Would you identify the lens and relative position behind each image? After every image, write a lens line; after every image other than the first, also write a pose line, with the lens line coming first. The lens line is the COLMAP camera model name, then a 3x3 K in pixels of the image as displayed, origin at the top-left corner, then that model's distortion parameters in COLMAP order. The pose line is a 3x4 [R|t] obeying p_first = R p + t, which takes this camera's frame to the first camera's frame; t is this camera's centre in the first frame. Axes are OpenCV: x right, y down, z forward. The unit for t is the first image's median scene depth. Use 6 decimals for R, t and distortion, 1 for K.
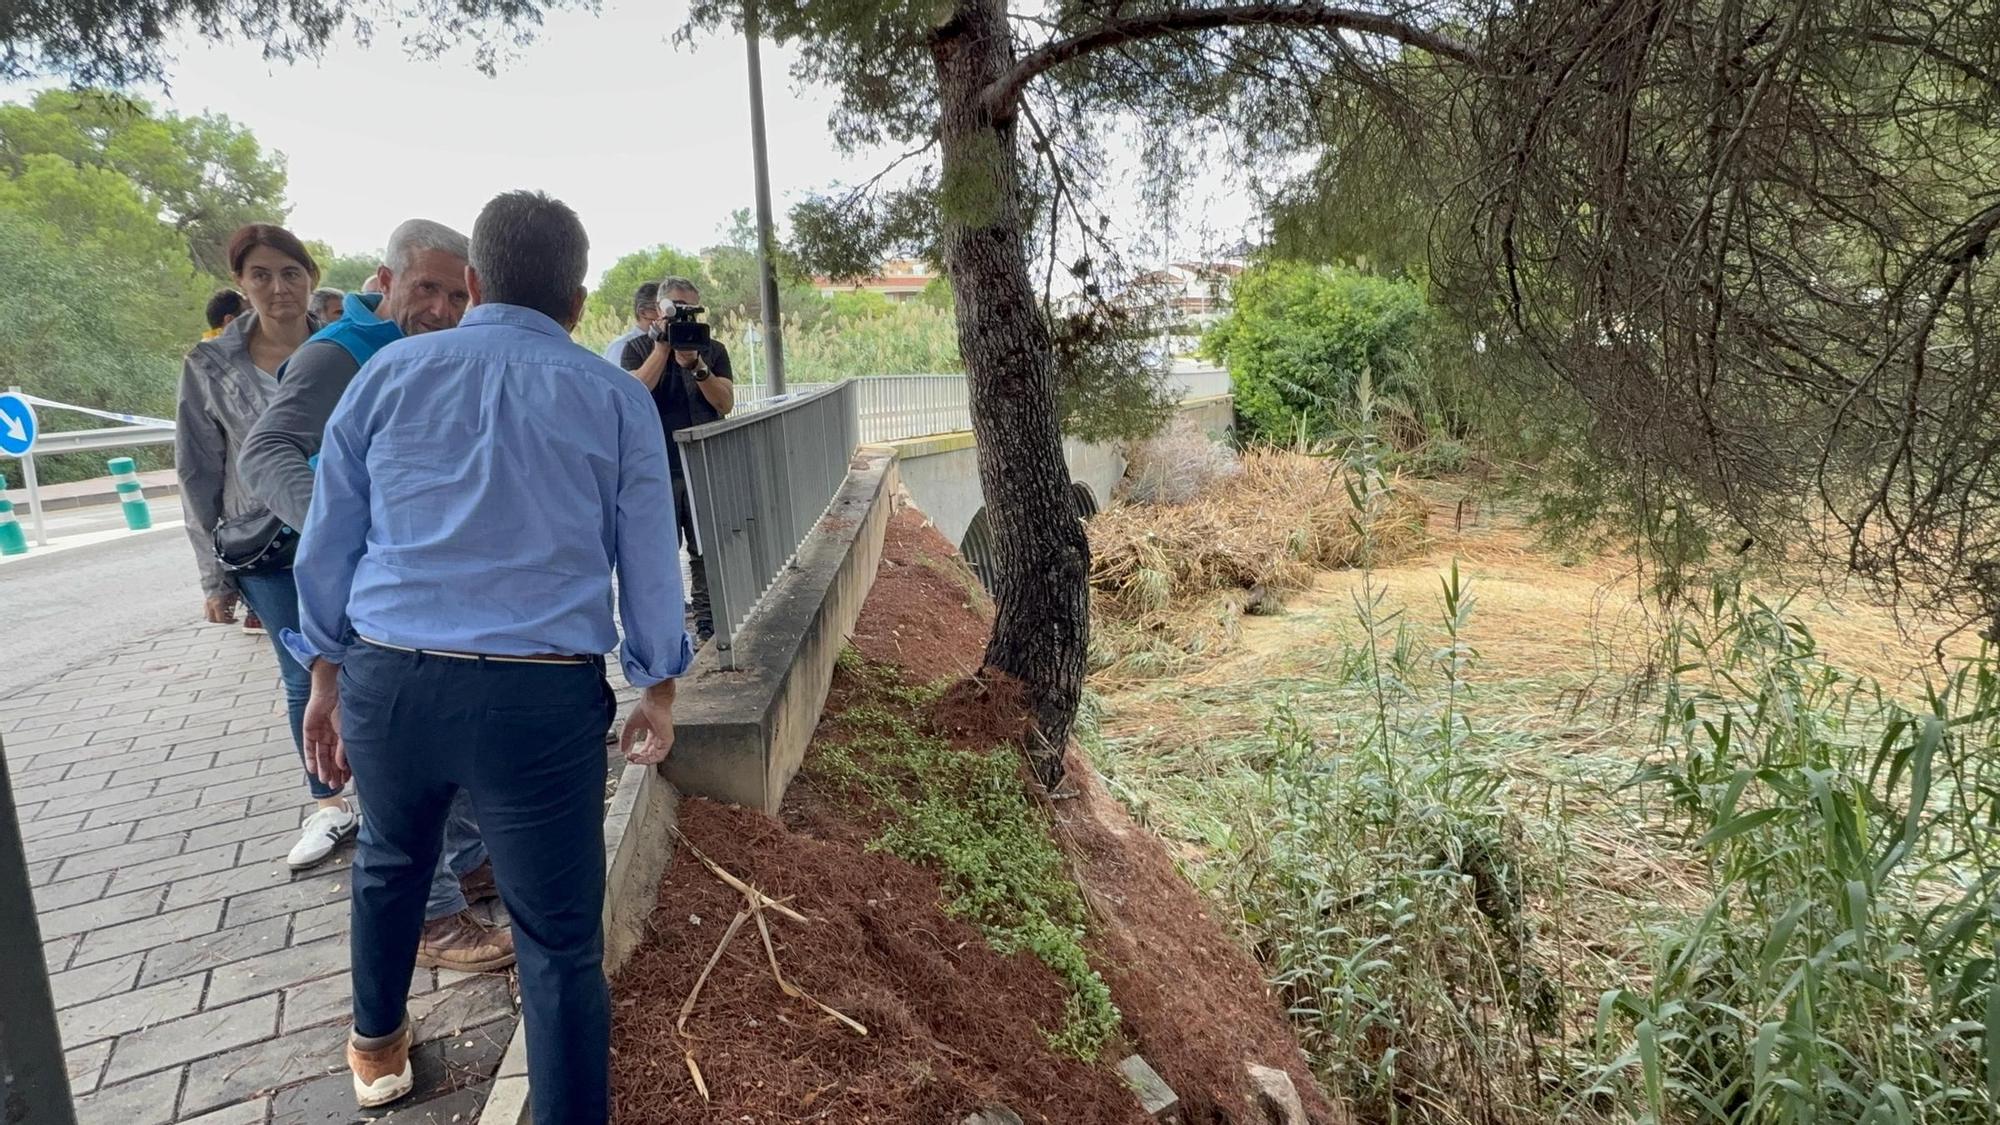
lens RADIAL K [[1050.2, 0, 1000.0], [0, 1050.2, 562.5], [0, 0, 1]] dist [0.001097, -0.000495]
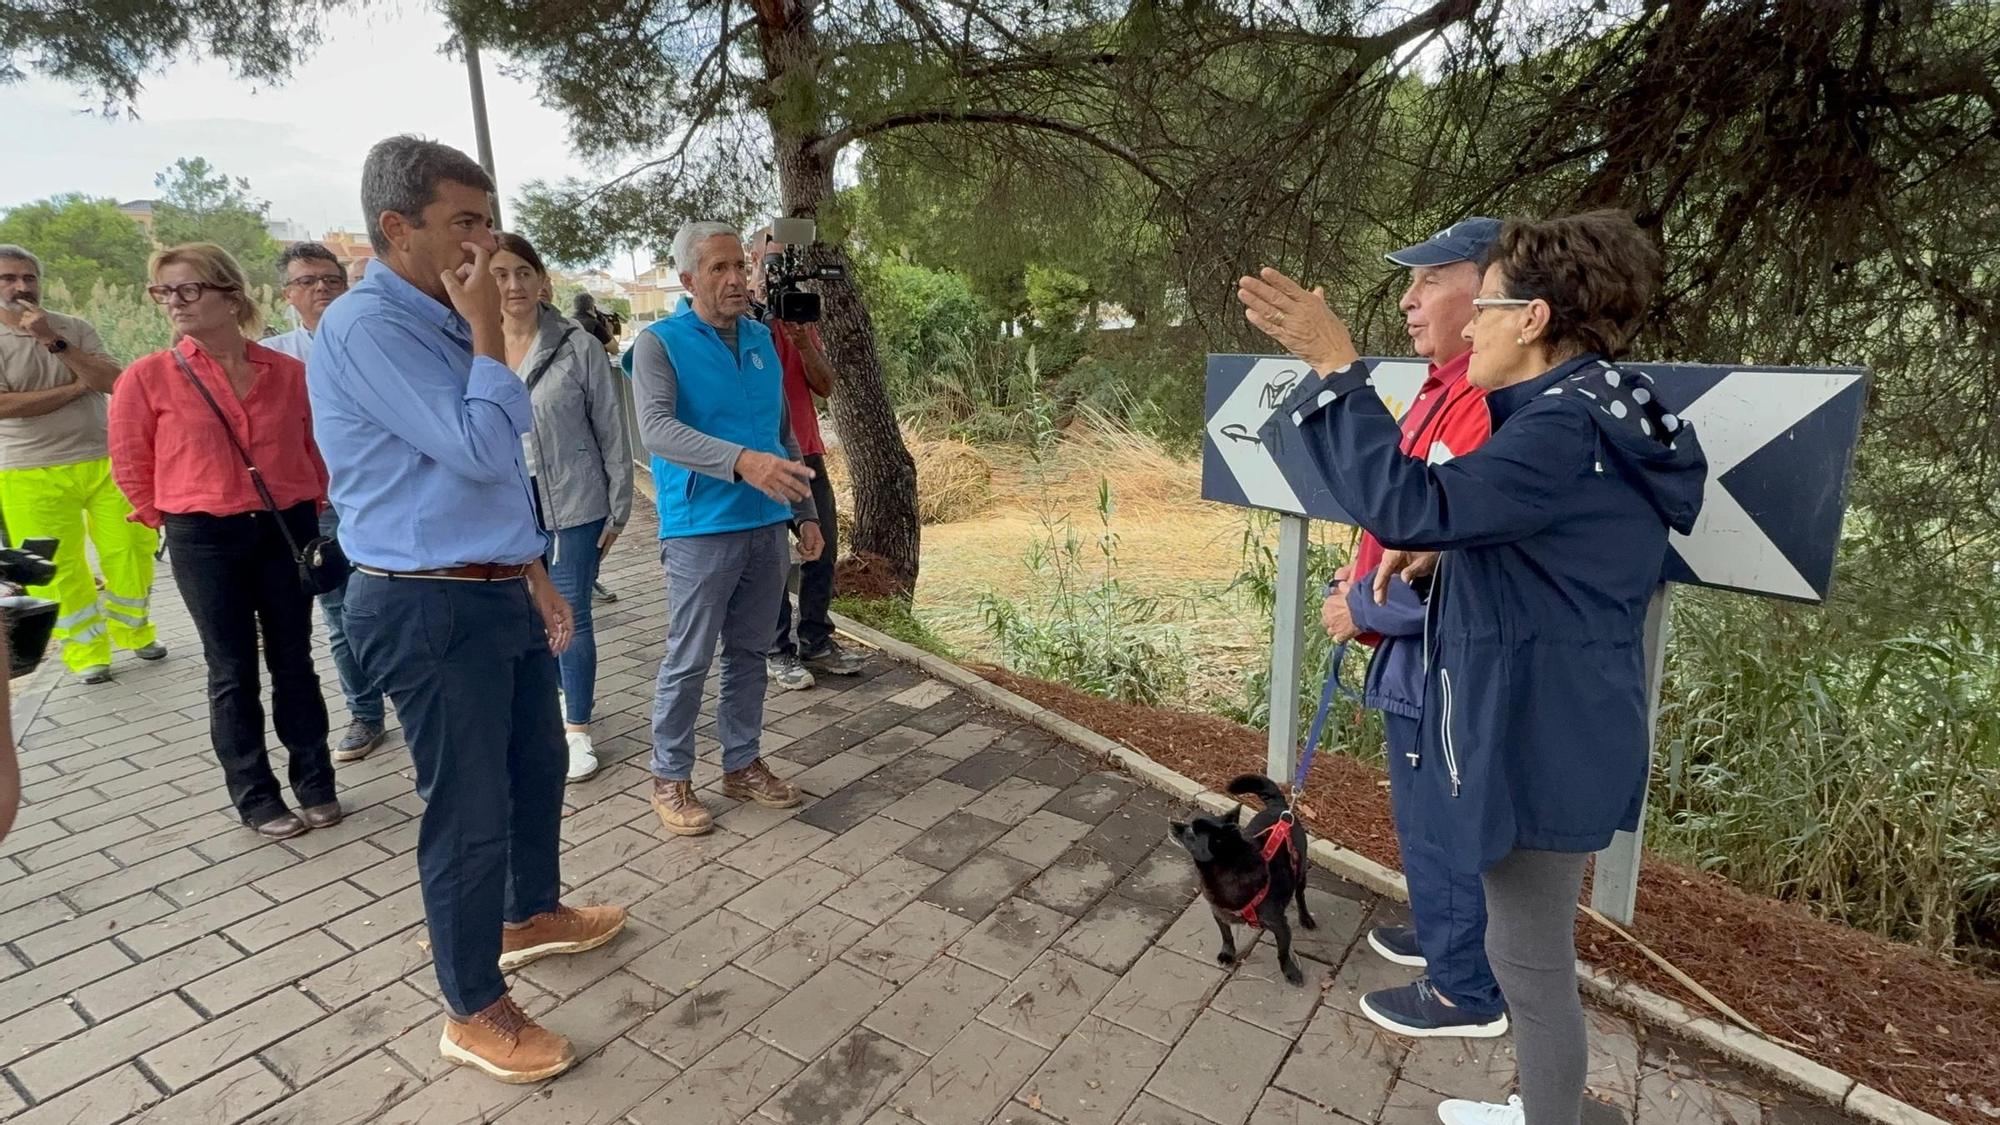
lens RADIAL K [[1050.2, 0, 1000.0], [0, 1050.2, 562.5], [0, 0, 1]] dist [0.001097, -0.000495]
pose [[0.906650, -0.084540, 0.413325, -0.078733], [0.077858, 0.996418, 0.033019, 0.014900], [-0.414636, 0.002244, 0.909985, -0.070674]]
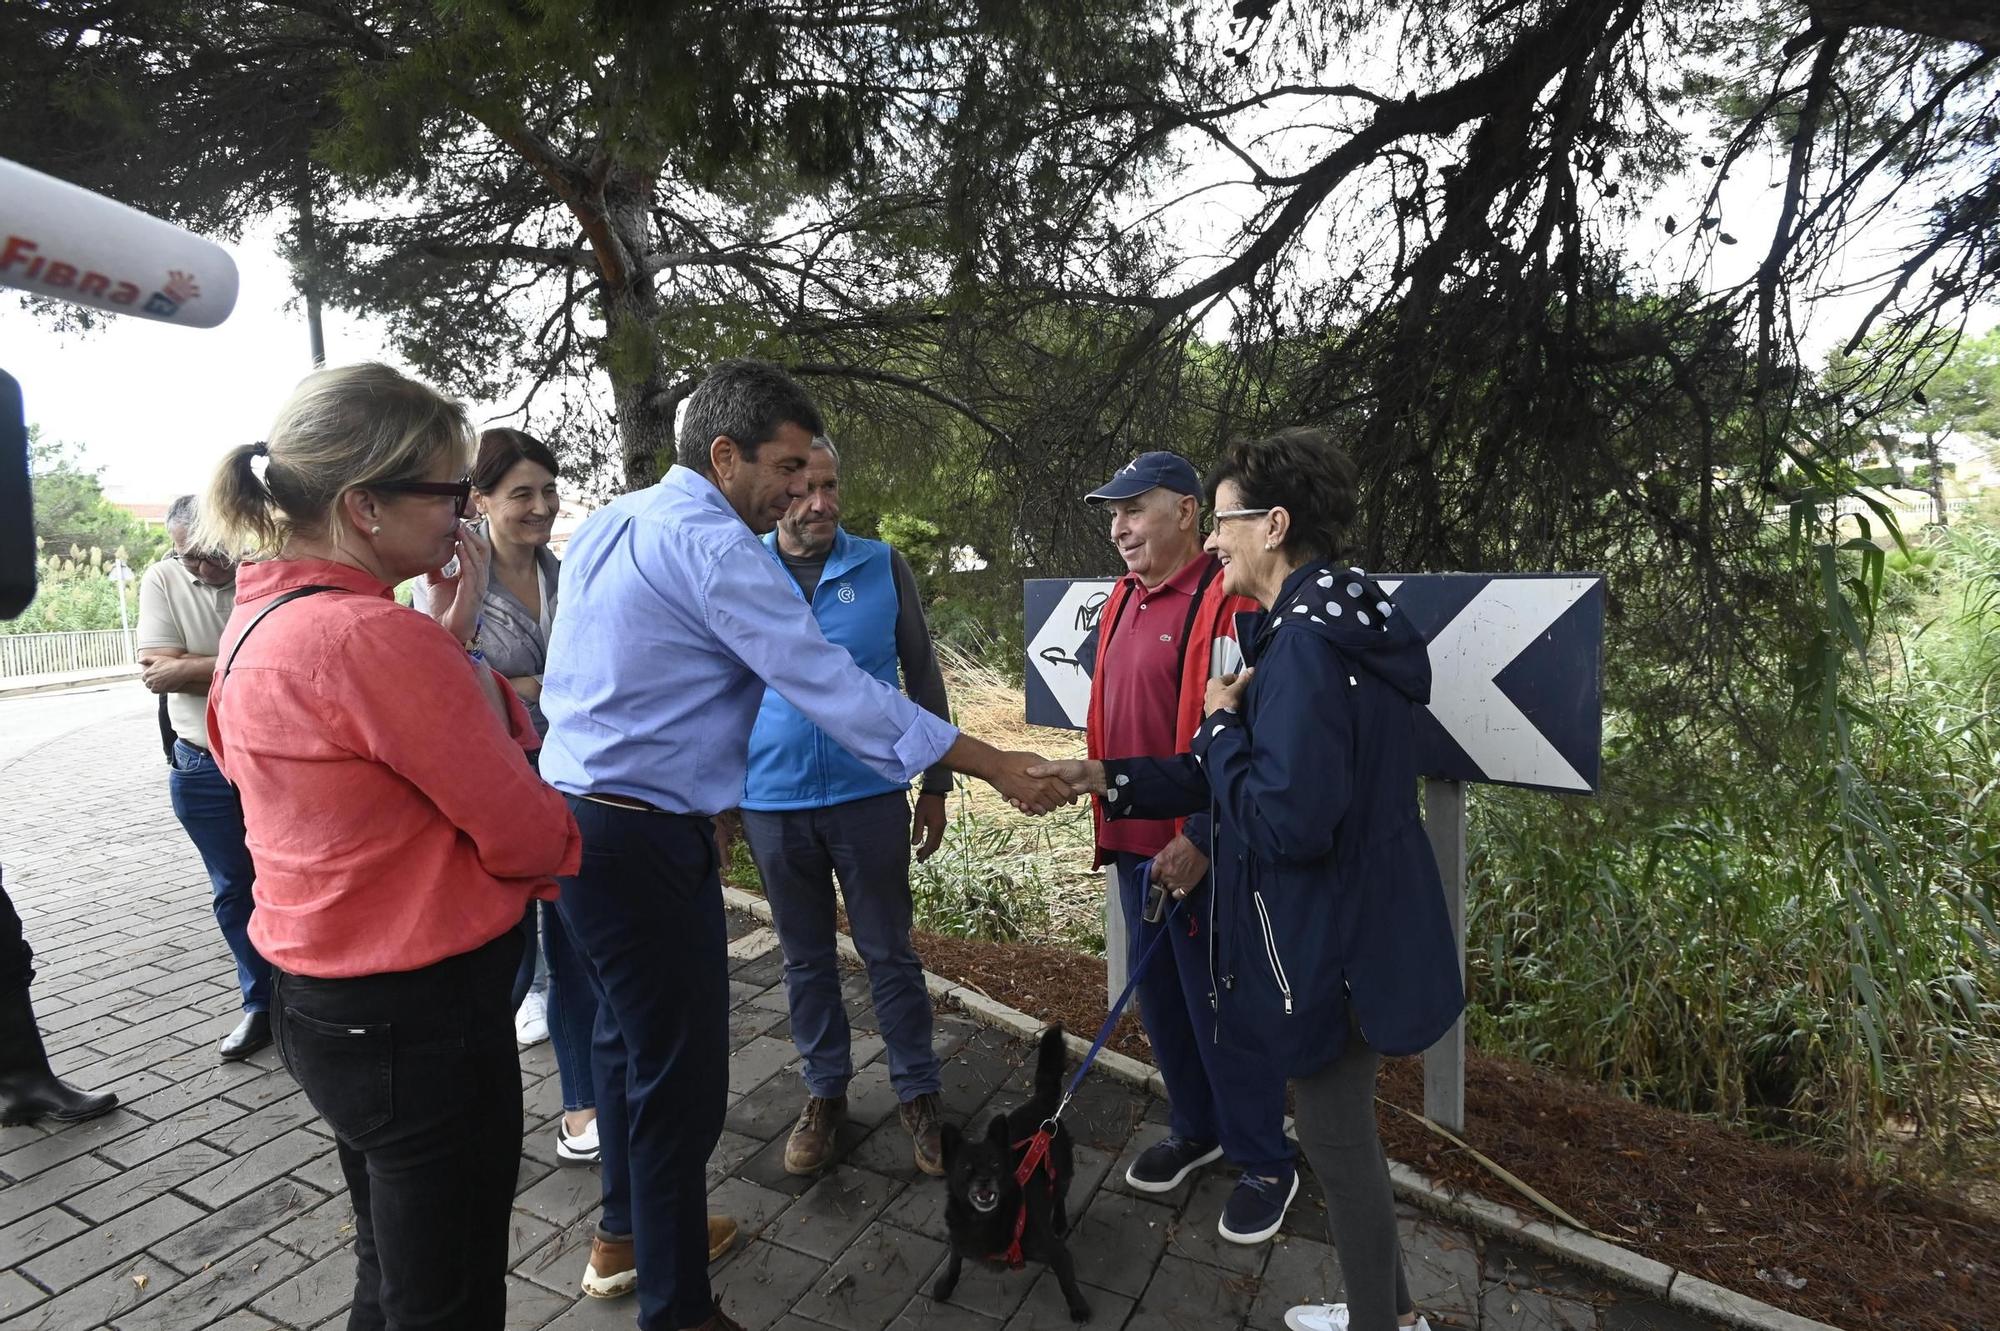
lens RADIAL K [[1030.2, 0, 1005.3], [0, 1030.2, 652.3], [0, 0, 1]] dist [-0.048389, 0.012027]
pose [[0.837922, -0.052767, 0.543233, -0.073697], [0.122908, 0.987993, -0.093613, 0.015854], [-0.531771, 0.145208, 0.834347, -0.068682]]
